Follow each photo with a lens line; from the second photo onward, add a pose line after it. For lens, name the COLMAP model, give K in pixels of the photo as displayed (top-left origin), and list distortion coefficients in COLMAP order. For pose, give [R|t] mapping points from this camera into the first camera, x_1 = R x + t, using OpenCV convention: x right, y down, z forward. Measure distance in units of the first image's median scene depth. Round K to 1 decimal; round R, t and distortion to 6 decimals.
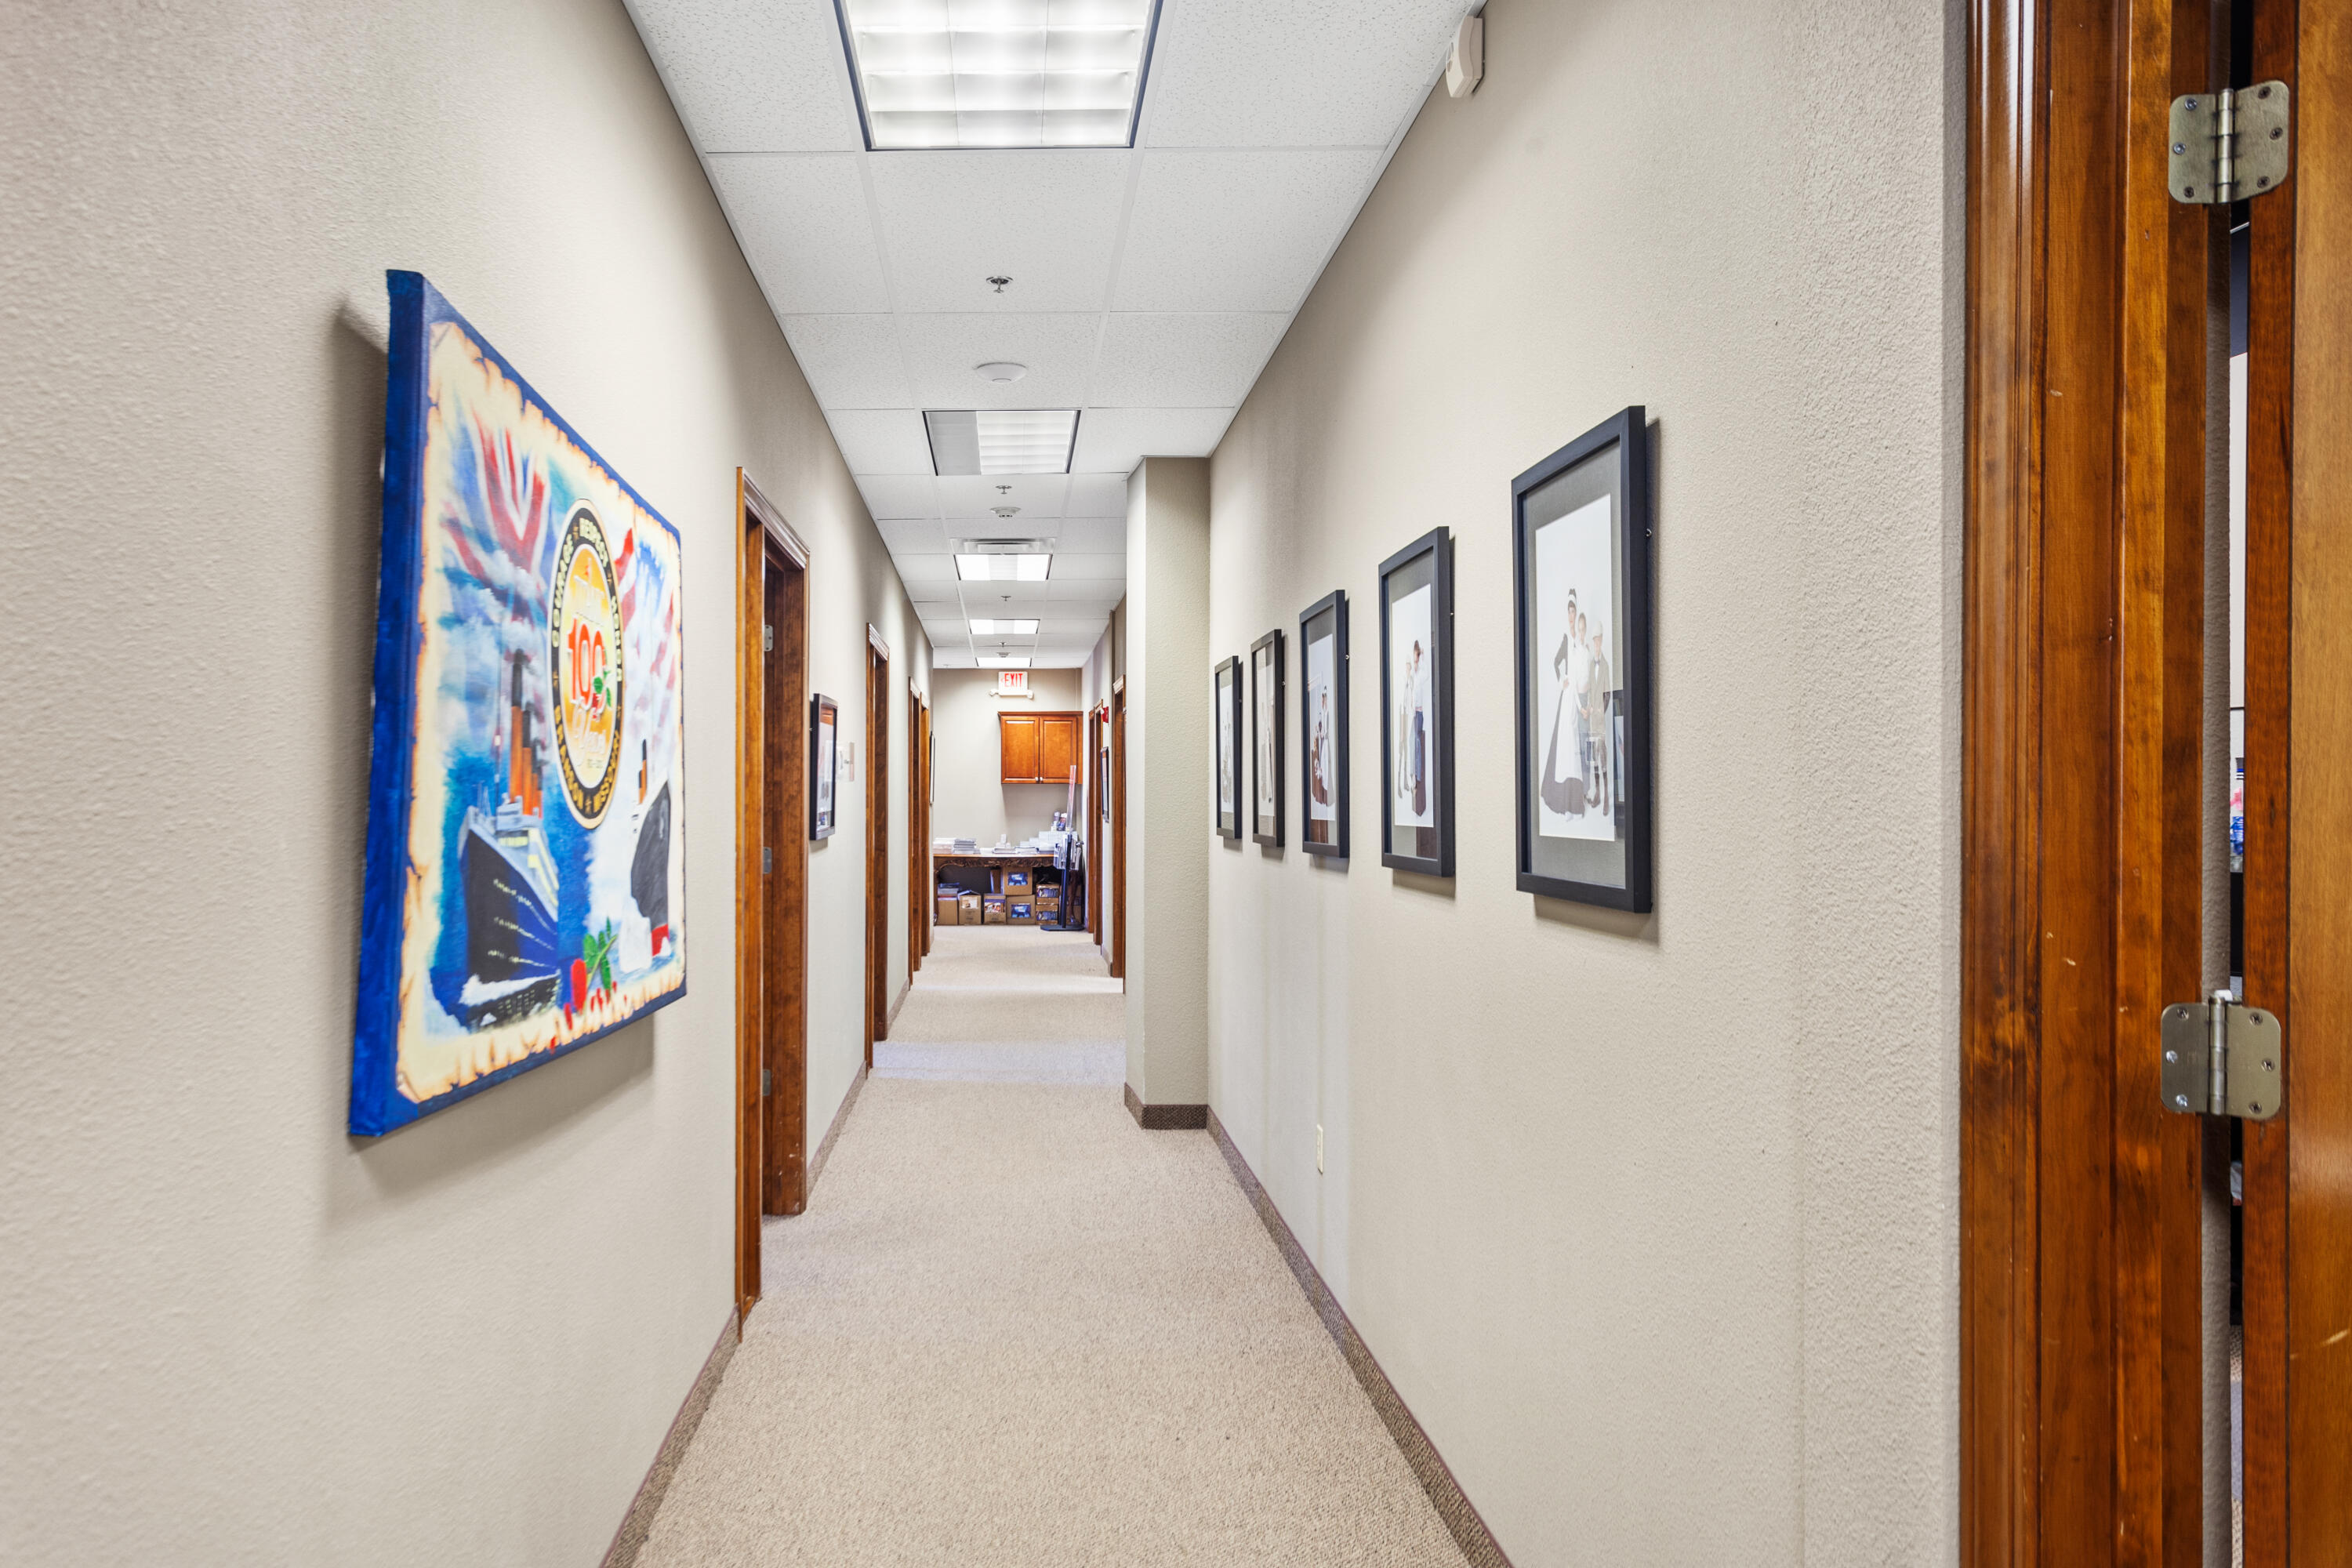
lens RADIAL K [[1629.9, 0, 1176.3], [0, 1629.9, 794.3], [0, 0, 1]] dist [0.053173, 0.001509]
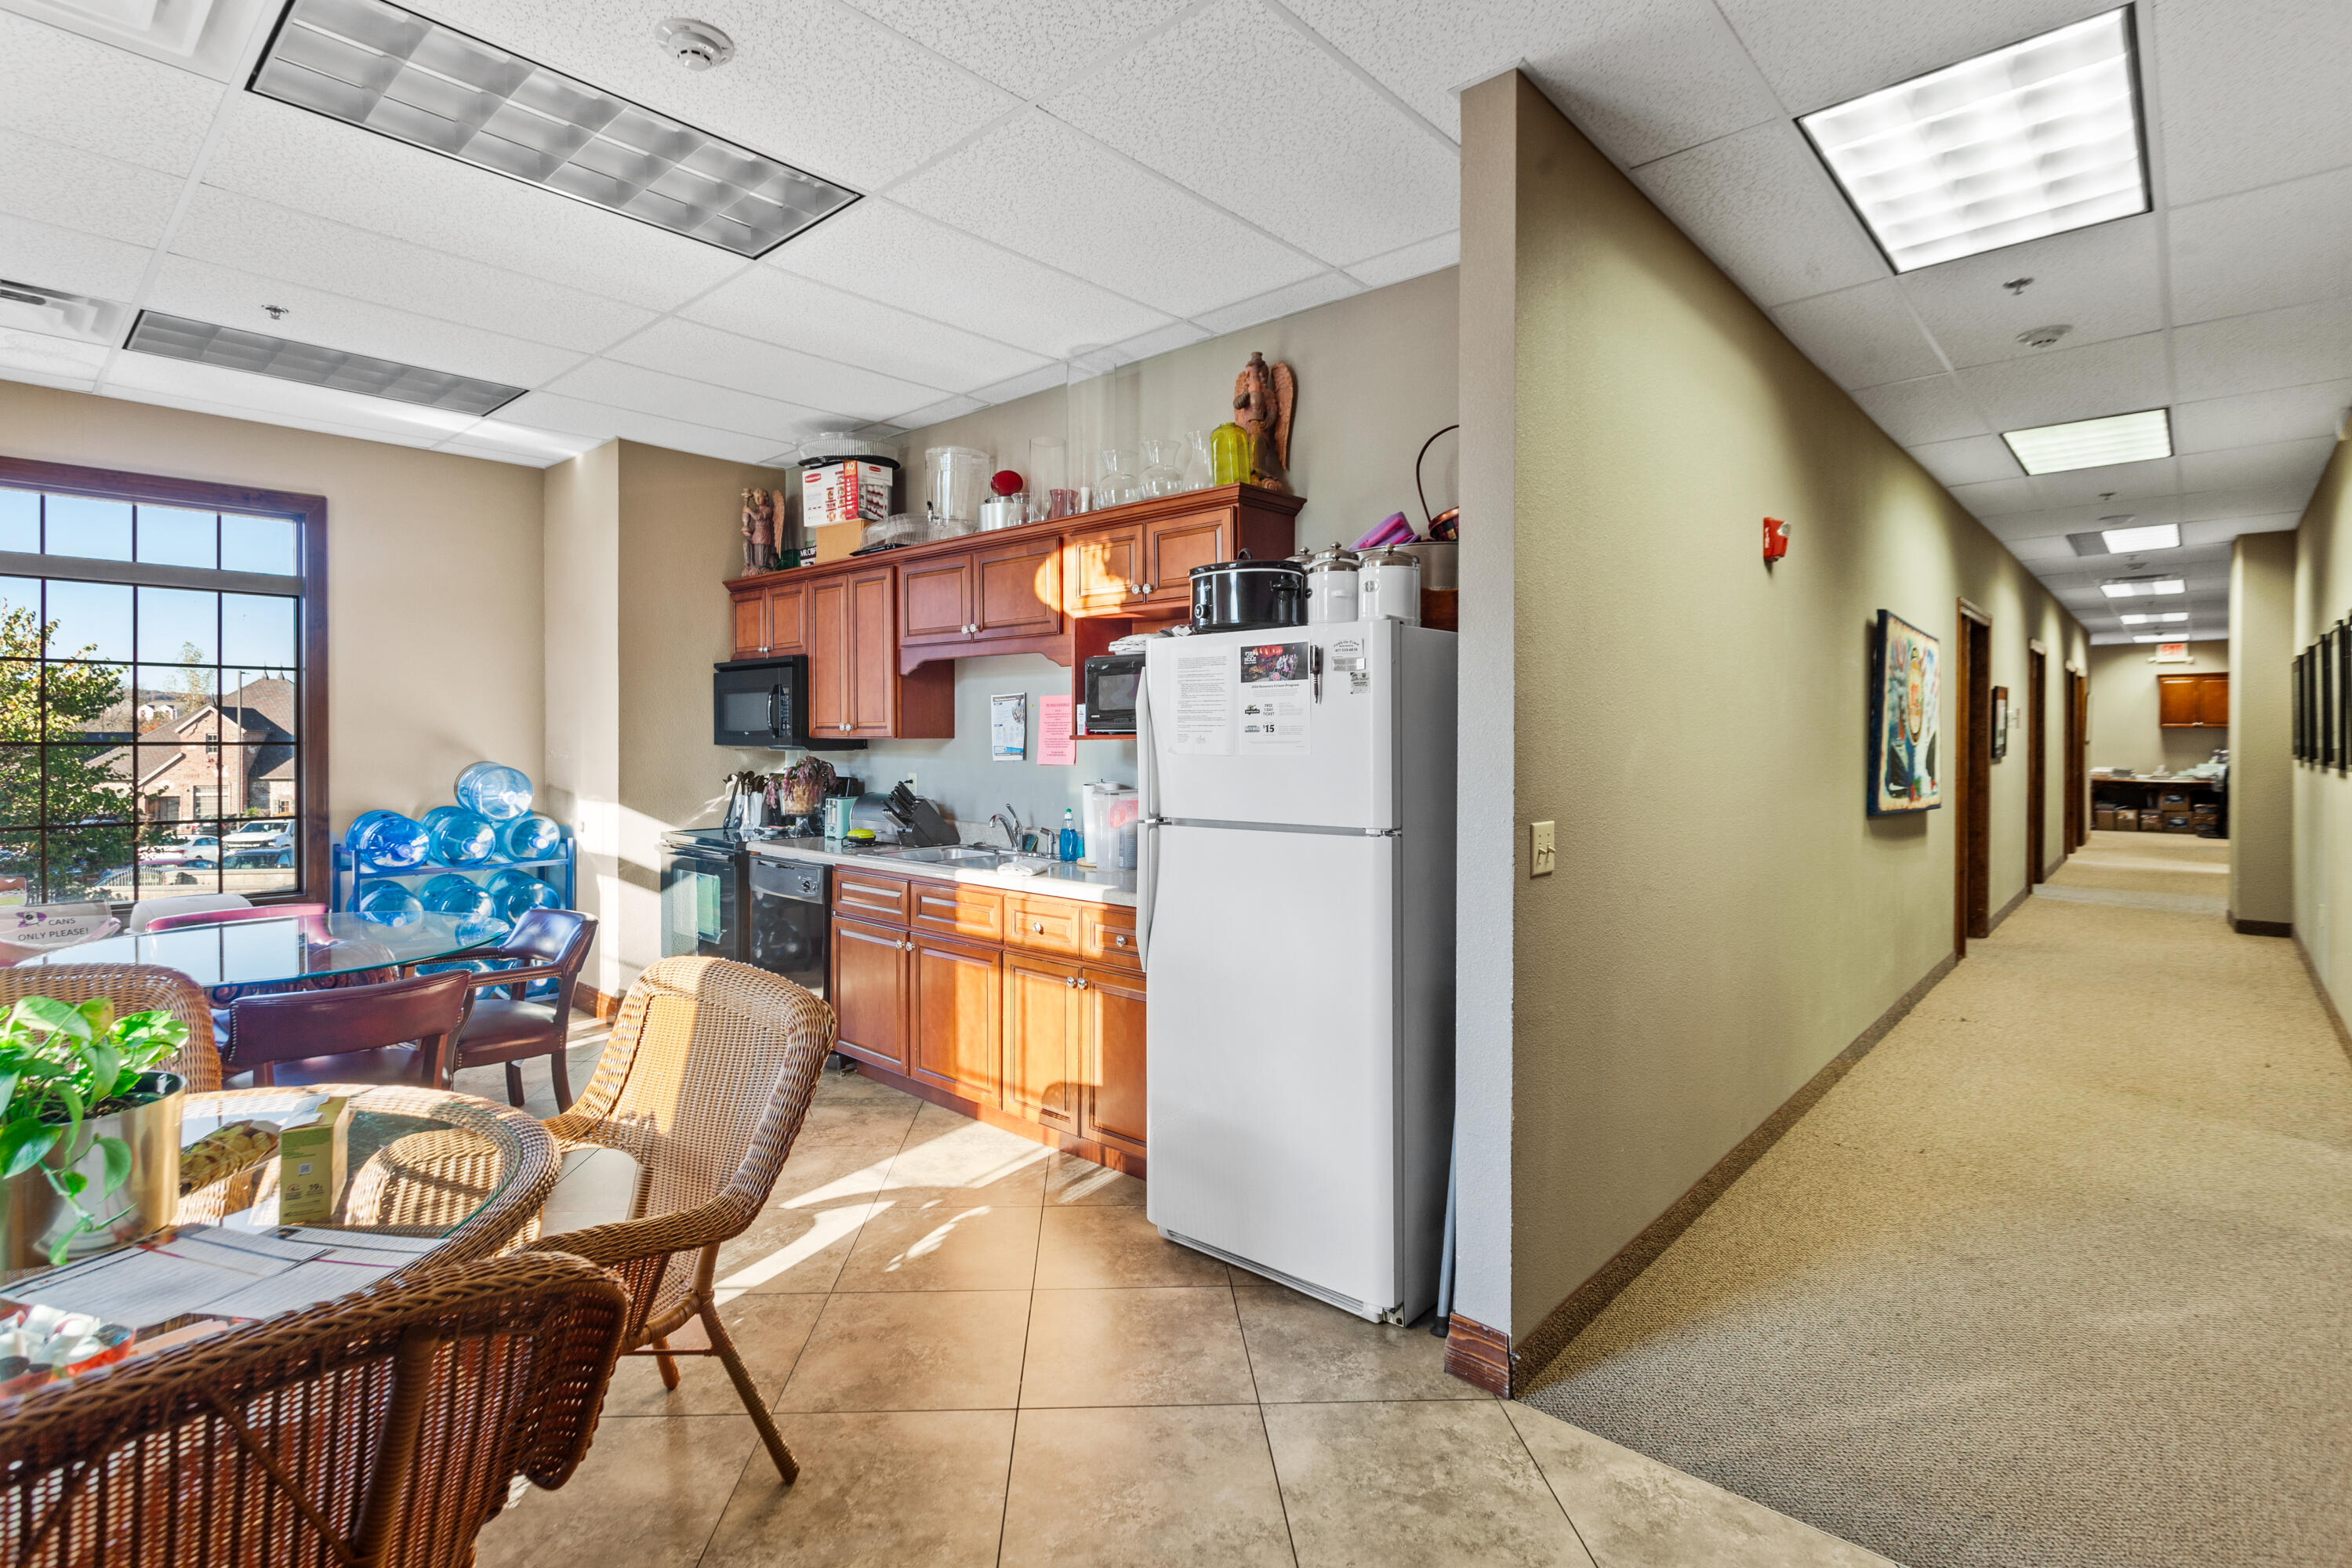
lens RADIAL K [[1133.4, 0, 1095.7], [0, 1133.4, 741.1], [0, 0, 1]] dist [0.006172, 0.001285]
pose [[0.639717, 0.003729, -0.768602, 0.112795], [-0.000396, 0.999990, 0.004522, 0.000855], [0.768611, -0.002589, 0.639711, -0.568995]]
